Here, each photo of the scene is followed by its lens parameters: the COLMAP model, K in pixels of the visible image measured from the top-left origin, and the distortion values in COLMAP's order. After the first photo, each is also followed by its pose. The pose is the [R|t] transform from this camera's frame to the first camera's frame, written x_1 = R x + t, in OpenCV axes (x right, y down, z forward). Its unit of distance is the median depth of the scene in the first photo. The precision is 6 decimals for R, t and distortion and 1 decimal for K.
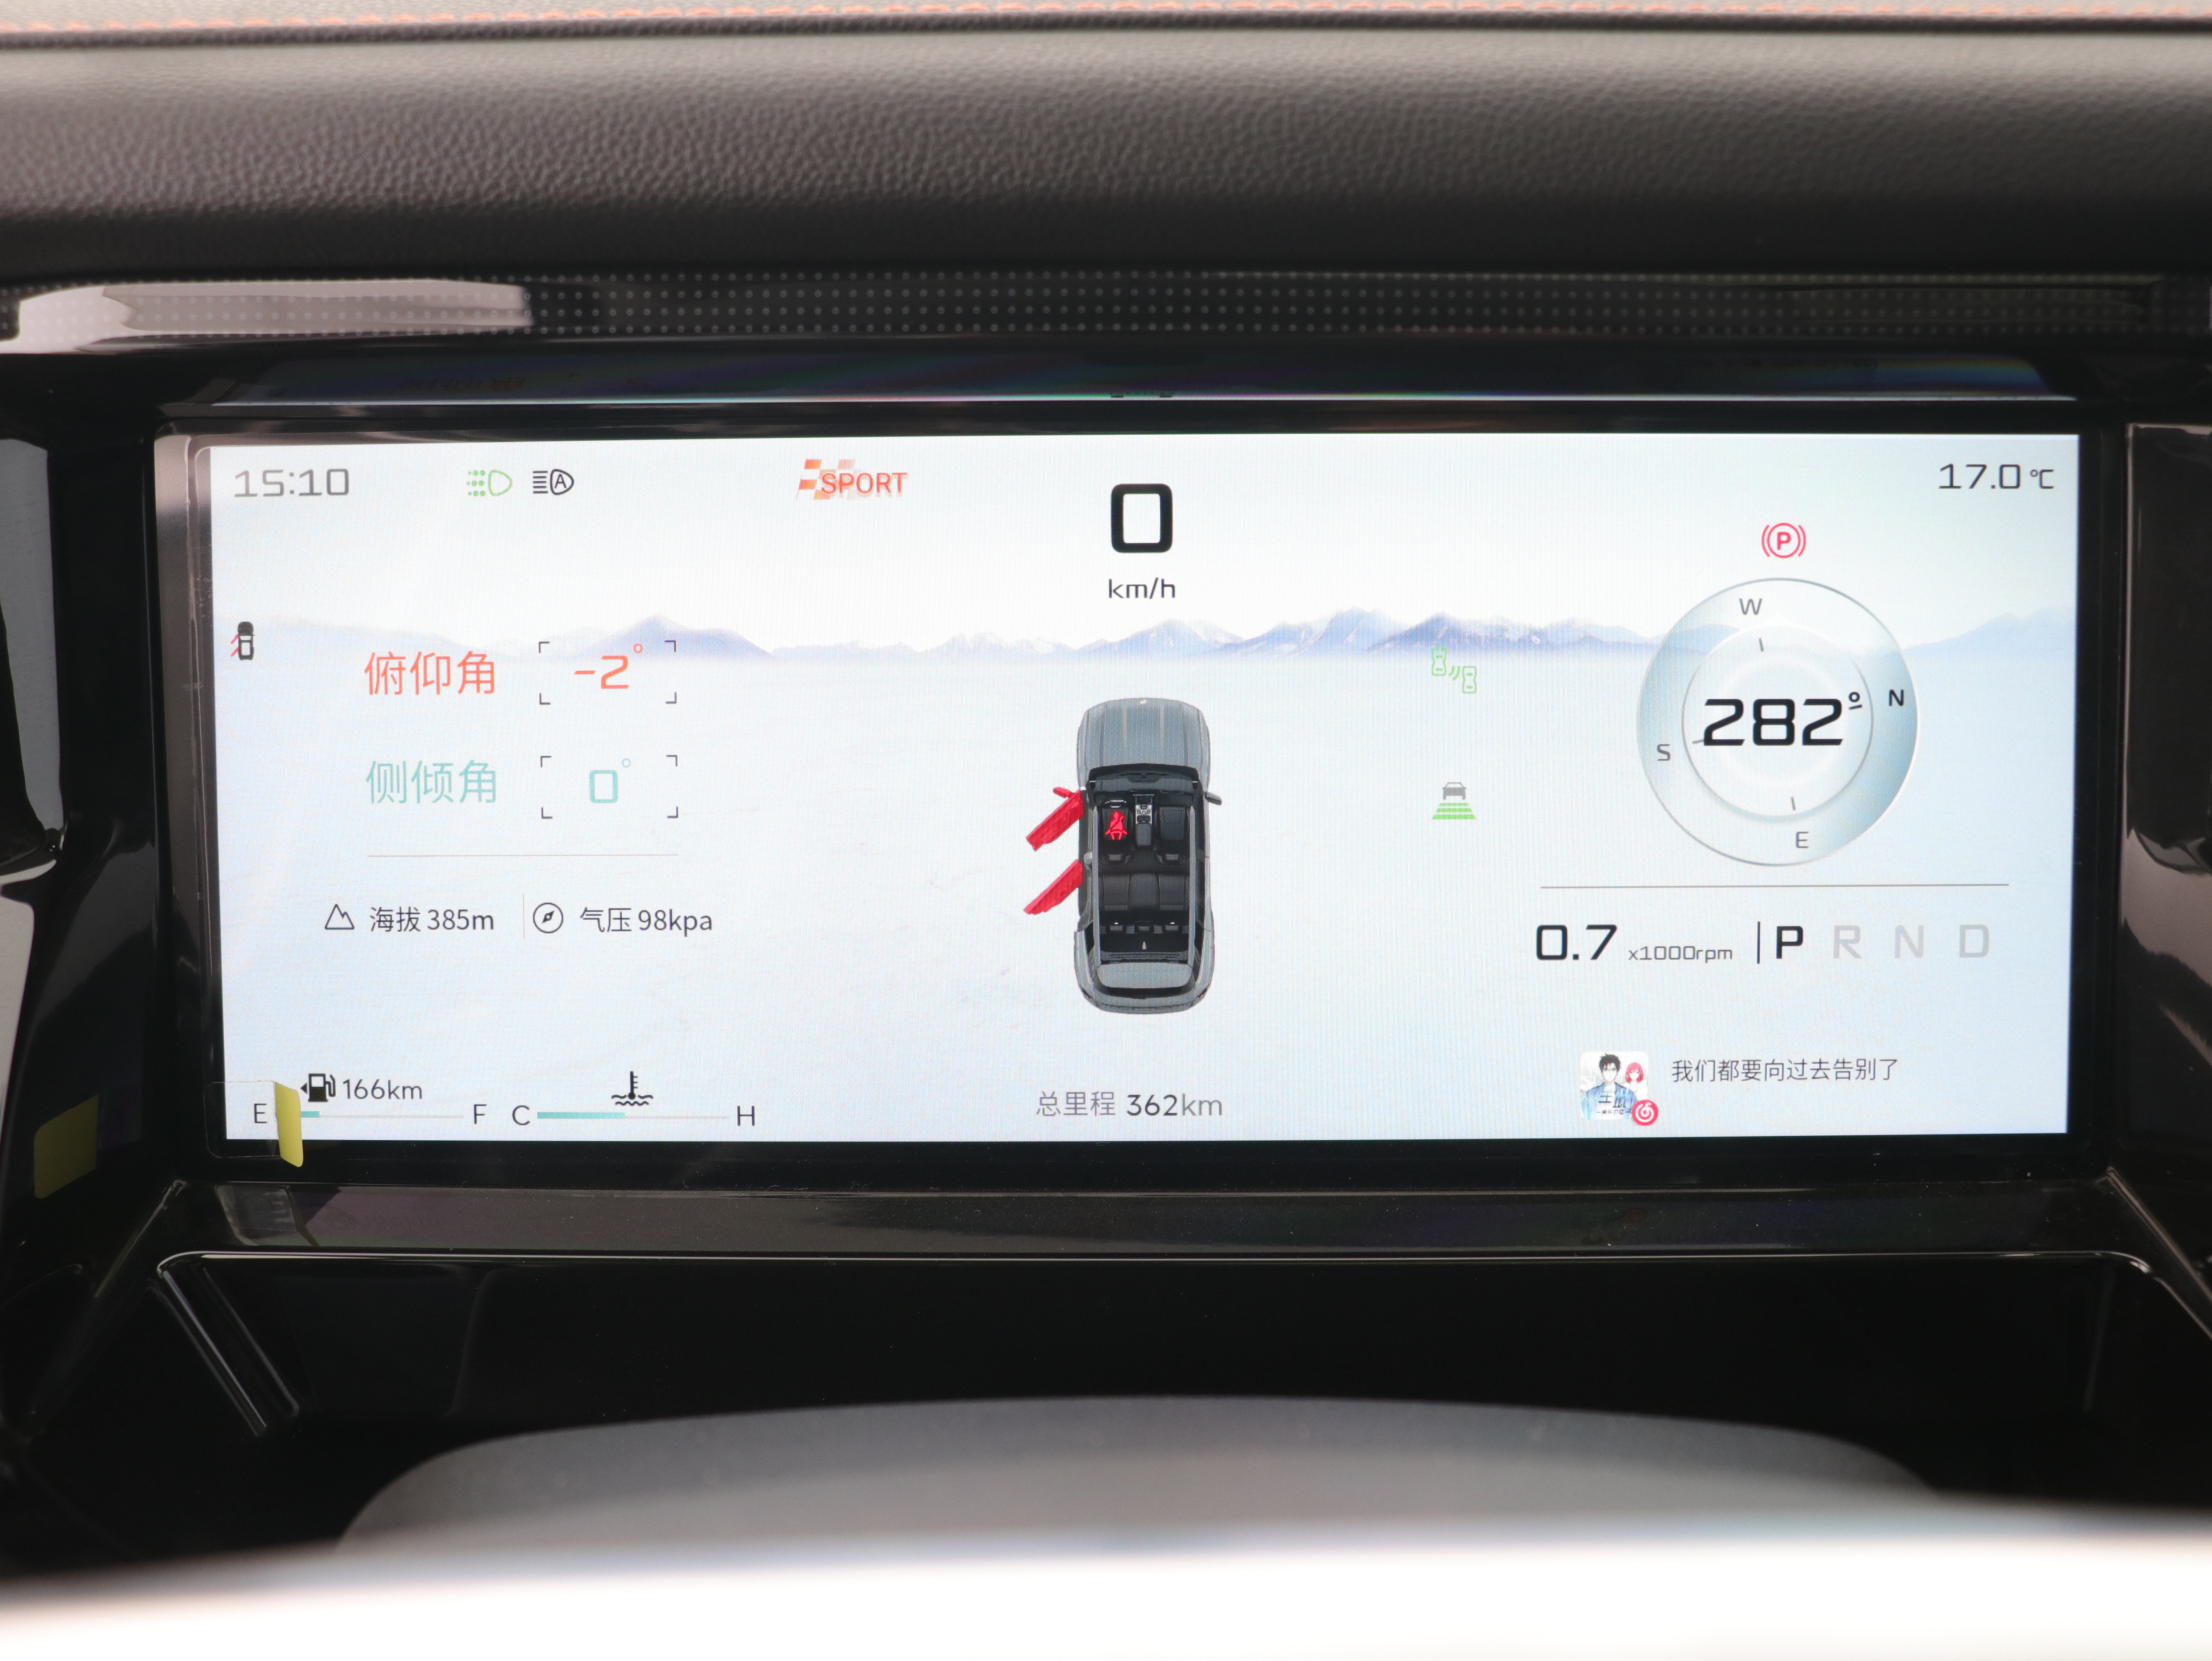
lens RADIAL K [[2467.1, 0, 1135.2], [0, 2467.1, 835.6], [0, 0, 1]] dist [-0.138000, 0.226776]
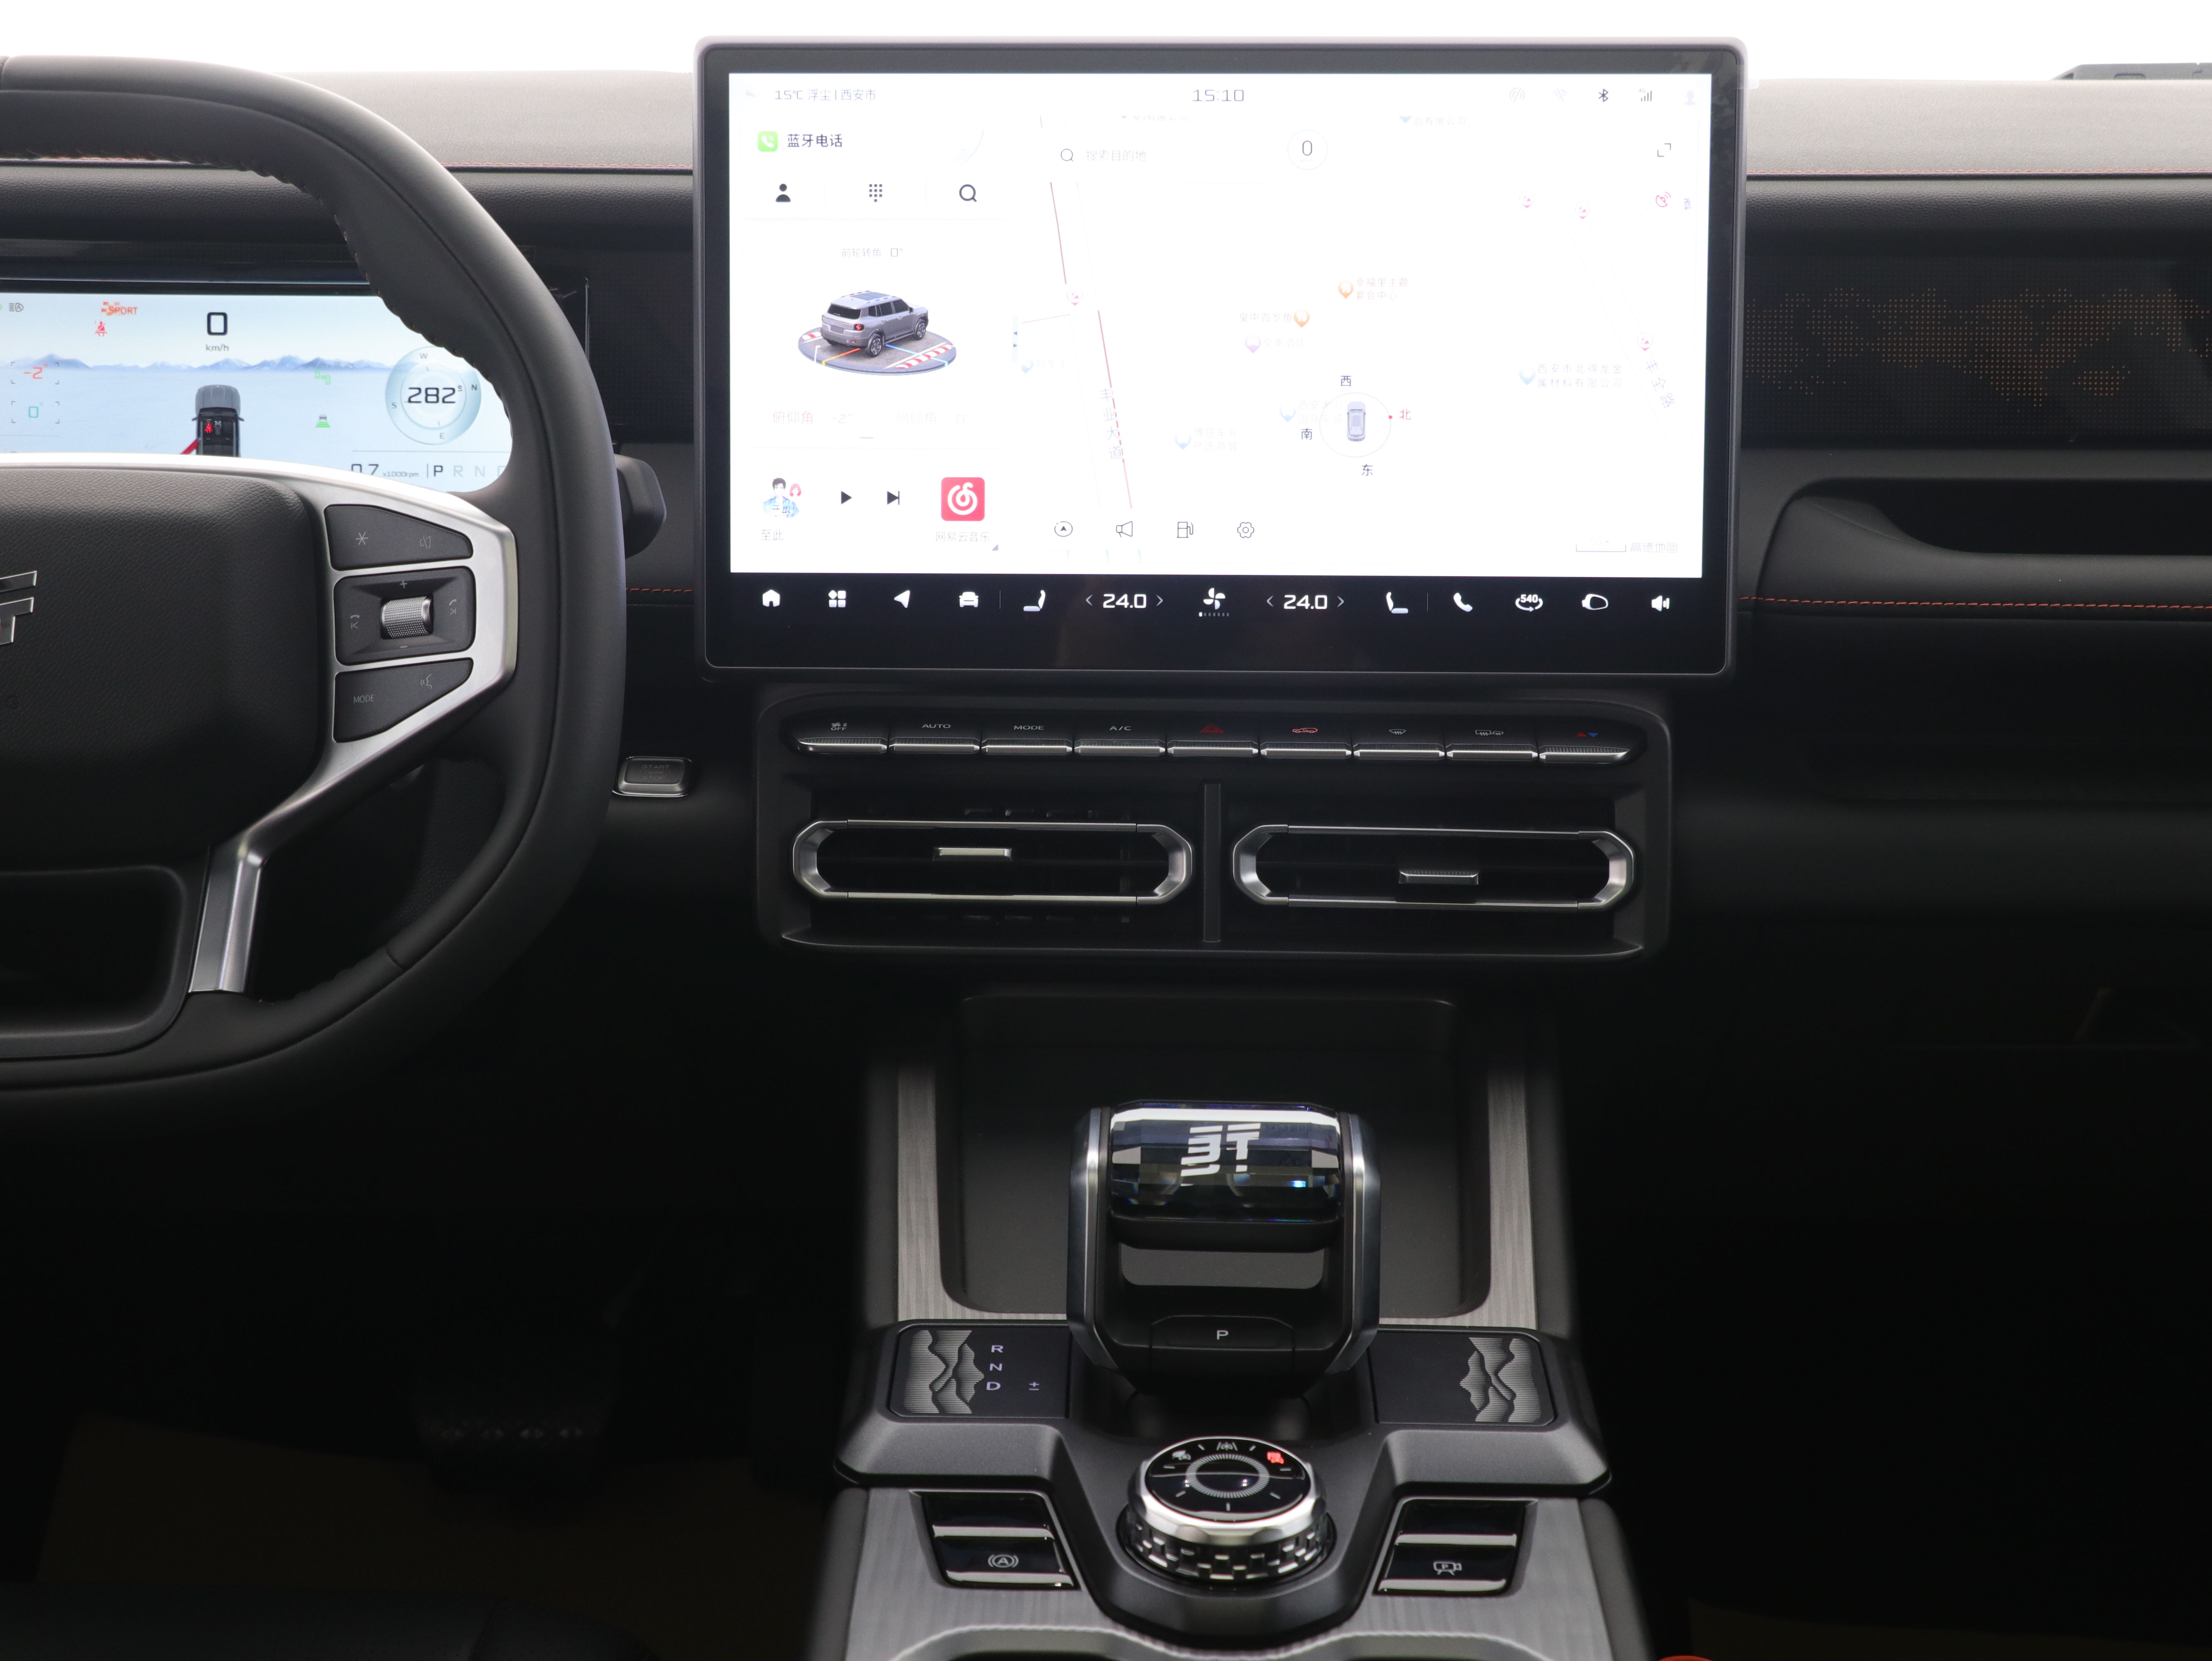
lens RADIAL K [[3230.4, 0, 1106.0], [0, 3230.4, 830.5], [0, 0, 1]] dist [-0.041968, 0.339520]
pose [[0.999905, 0.013134, -0.004131, 1.093545], [-0.013178, 0.999855, -0.010806, 0.507423], [0.003989, 0.010859, 0.999933, -2.866273]]
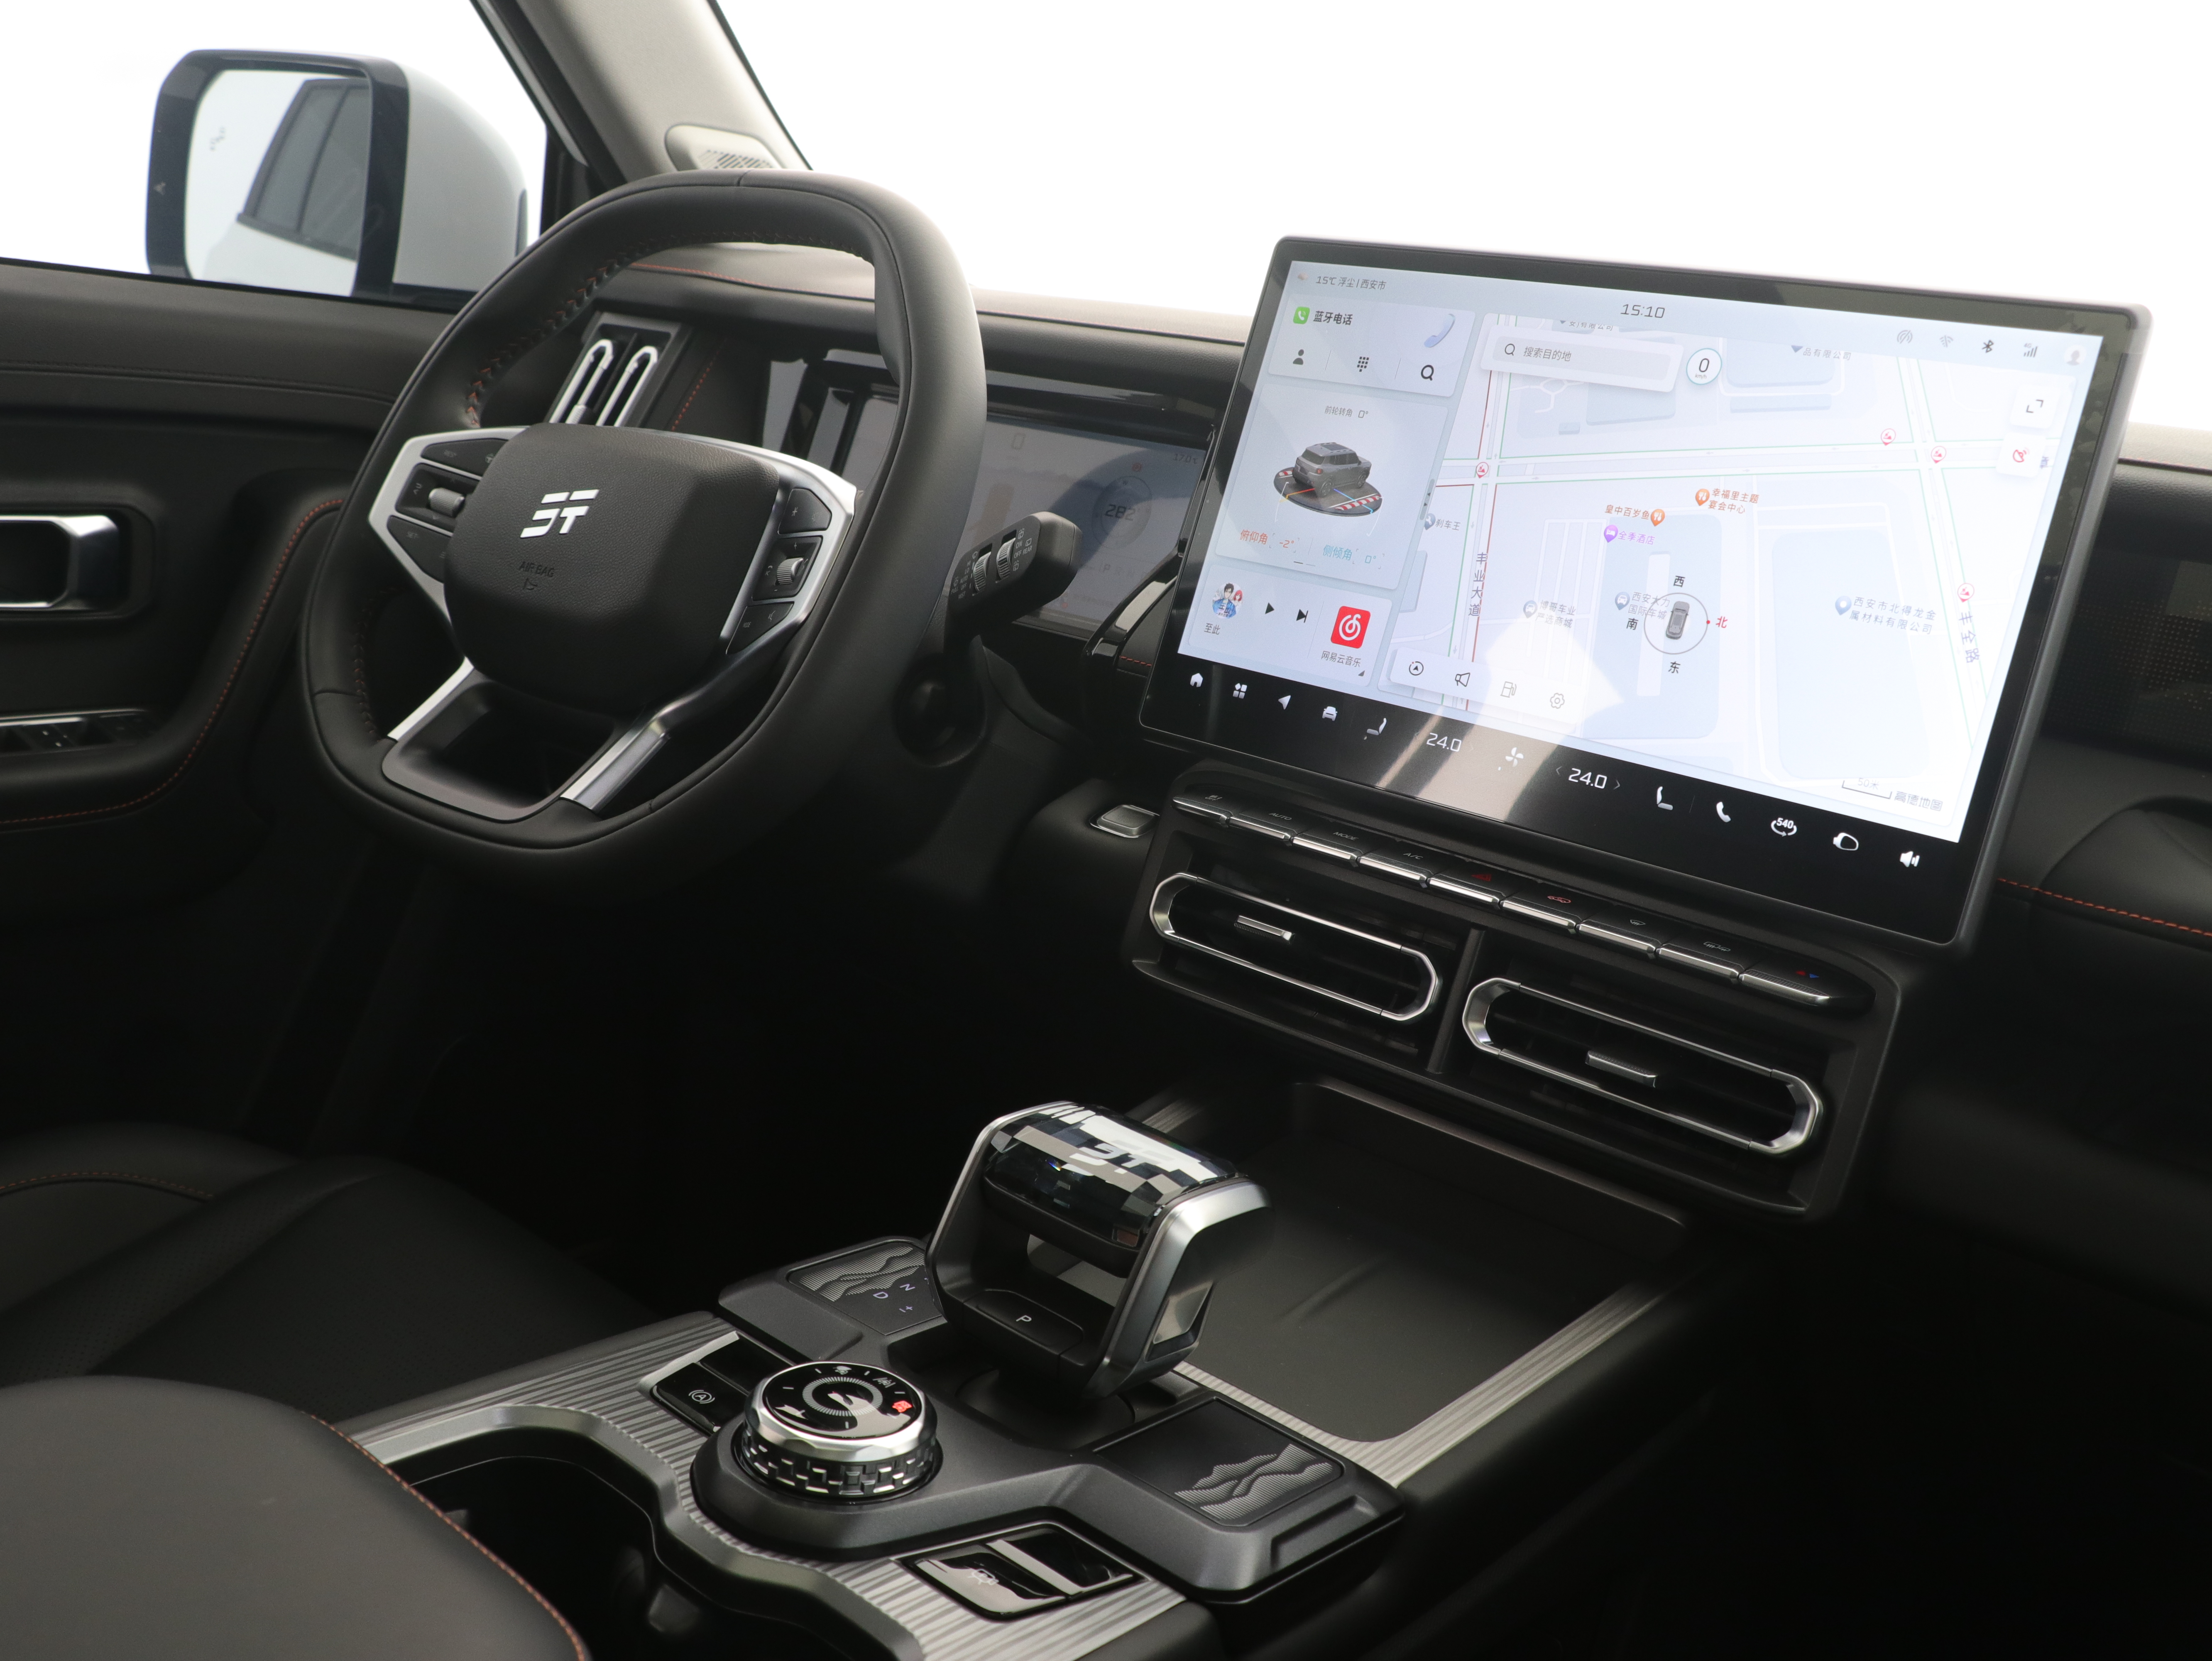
lens RADIAL K [[2197.0, 0, 1110.8], [0, 2197.0, 841.6], [0, 0, 1]] dist [-0.172053, 0.179668]
pose [[0.741324, 0.243175, -0.625544, 2.487398], [-0.334984, 0.941717, -0.030901, 0.542472], [0.581571, 0.232455, 0.779577, -1.531513]]
